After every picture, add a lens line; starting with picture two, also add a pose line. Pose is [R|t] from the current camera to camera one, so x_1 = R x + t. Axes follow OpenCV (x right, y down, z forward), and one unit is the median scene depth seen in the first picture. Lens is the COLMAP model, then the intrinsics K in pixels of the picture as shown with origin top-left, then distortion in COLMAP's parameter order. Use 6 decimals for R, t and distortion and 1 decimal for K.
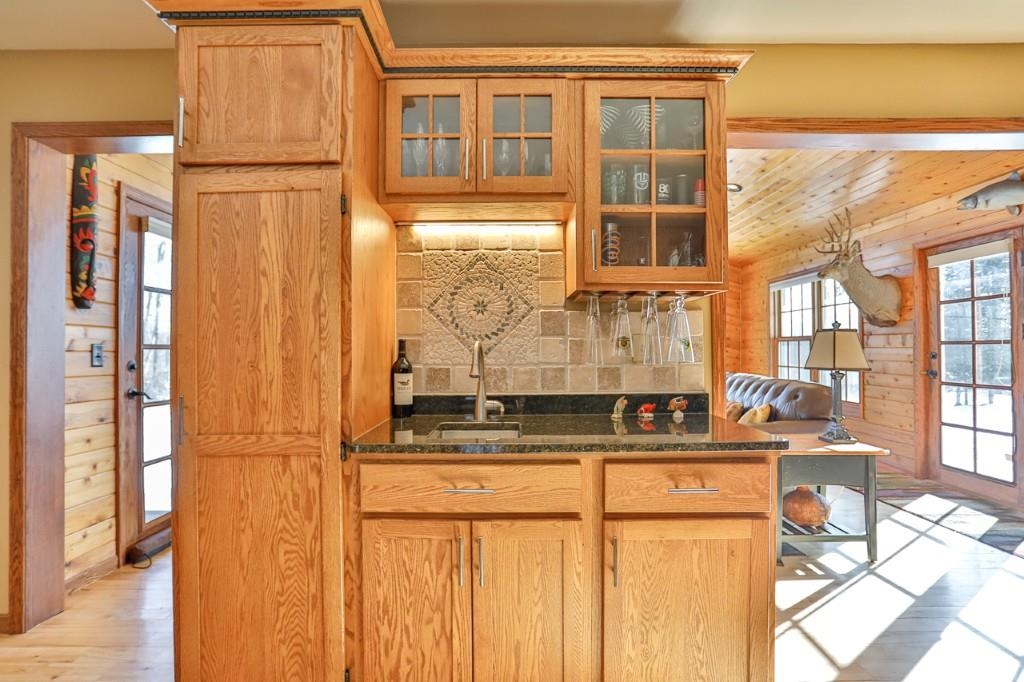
lens RADIAL K [[516.7, 0, 520.2], [0, 516.7, 337.7], [0, 0, 1]] dist [-0.062483, 0.038354]
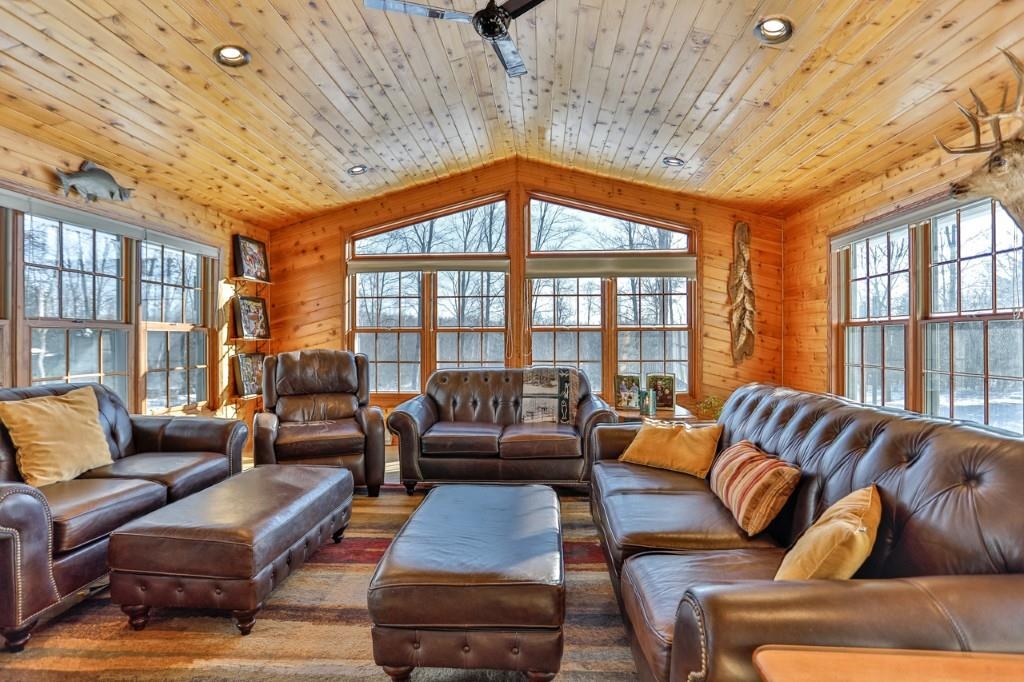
lens RADIAL K [[516.7, 0, 520.2], [0, 516.7, 337.7], [0, 0, 1]] dist [-0.062483, 0.038354]
pose [[0.997896, 0.001972, -0.064801, 0.152027], [-0.000738, 0.999818, 0.019055, 0.009673], [0.064827, -0.018967, 0.997716, 0.370780]]
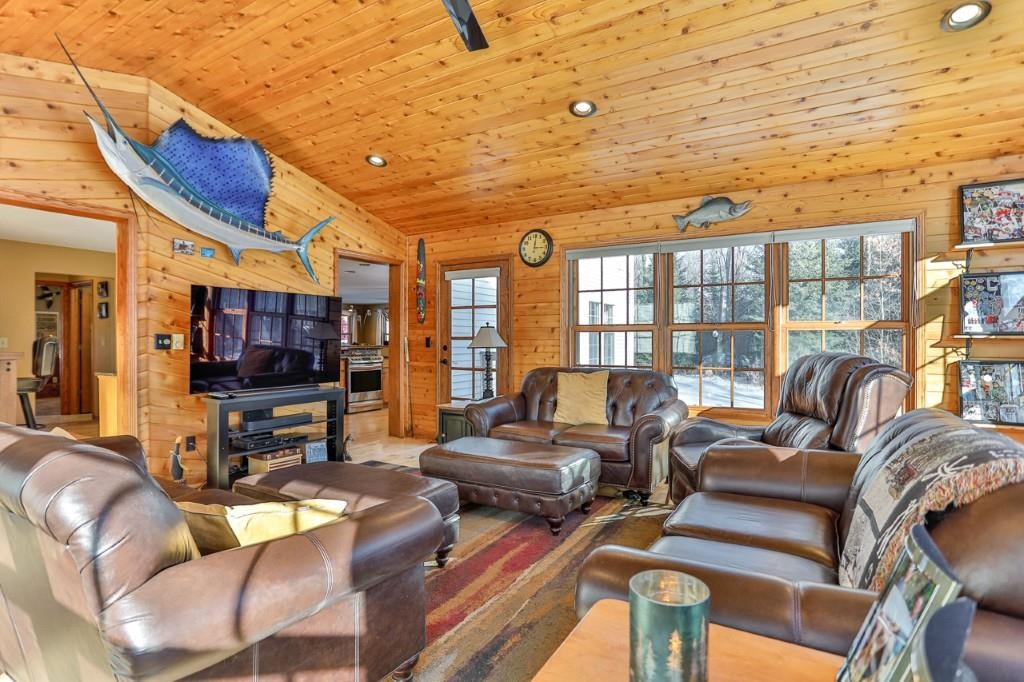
lens RADIAL K [[516.7, 0, 520.2], [0, 516.7, 337.7], [0, 0, 1]] dist [-0.062483, 0.038354]
pose [[-0.527046, 0.000994, -0.849836, 0.934525], [0.022976, 0.999650, -0.013080, 0.058004], [0.849526, -0.026420, -0.526884, 2.791518]]
